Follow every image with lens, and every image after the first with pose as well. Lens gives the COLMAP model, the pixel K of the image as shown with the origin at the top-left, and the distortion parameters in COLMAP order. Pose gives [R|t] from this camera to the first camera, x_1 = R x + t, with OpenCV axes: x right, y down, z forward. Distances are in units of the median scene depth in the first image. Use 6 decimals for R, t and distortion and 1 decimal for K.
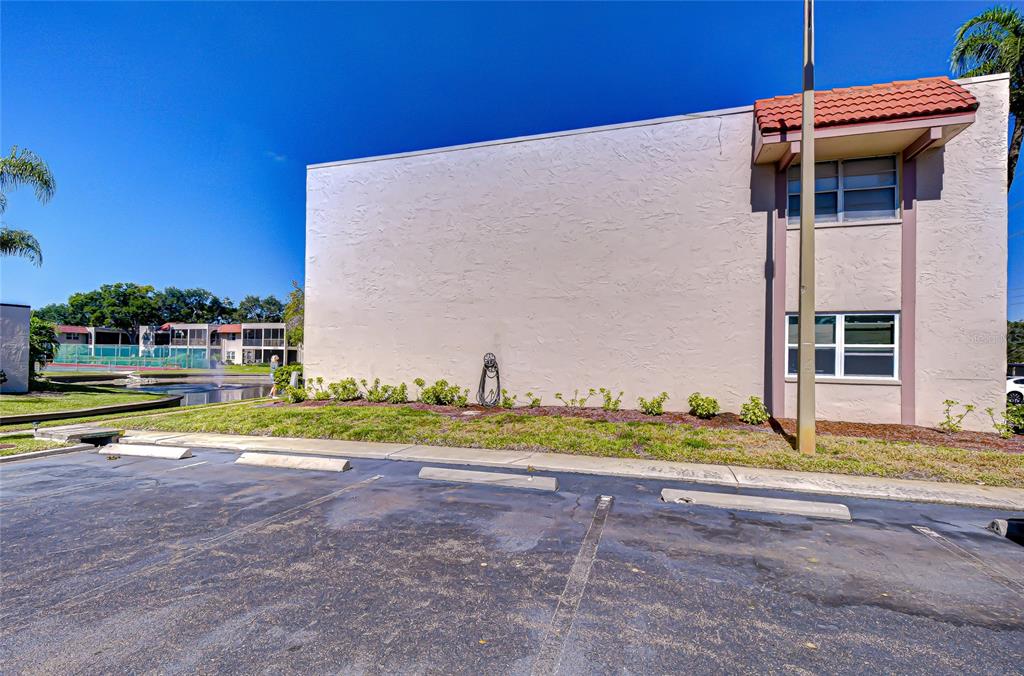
lens RADIAL K [[445.9, 0, 517.9], [0, 445.9, 355.8], [0, 0, 1]] dist [-0.002058, -0.000909]
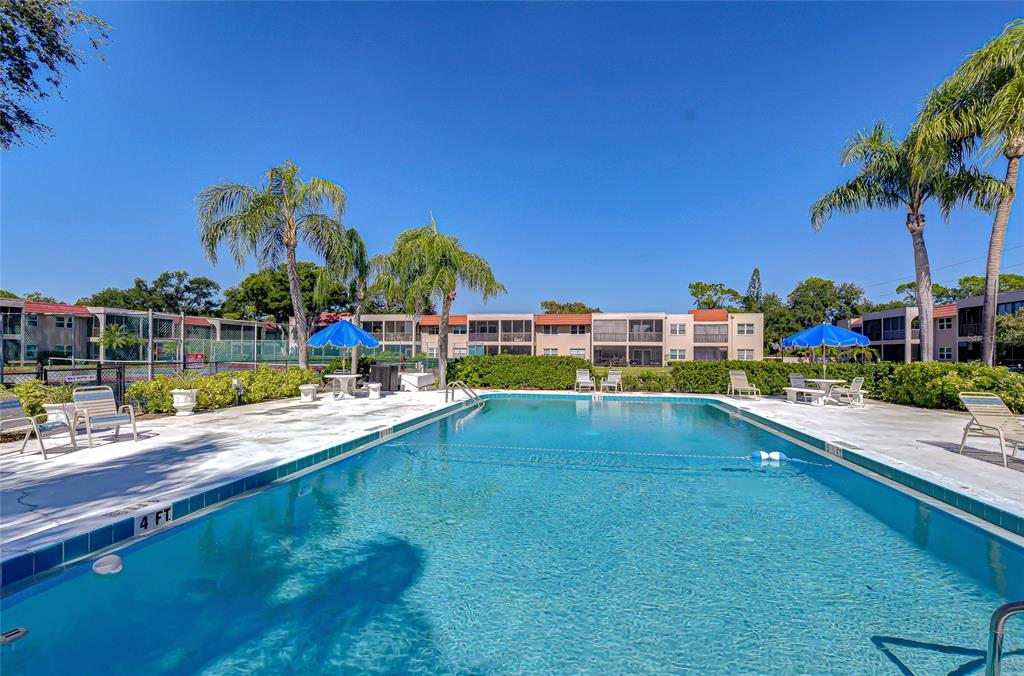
lens RADIAL K [[452.8, 0, 521.4], [0, 452.8, 351.8], [0, 0, 1]] dist [0.002483, -0.000459]
pose [[0.992180, -0.007249, 0.124608, -0.587393], [0.006188, 0.999941, 0.008898, -0.008878], [-0.124665, -0.008057, 0.992166, 0.136918]]
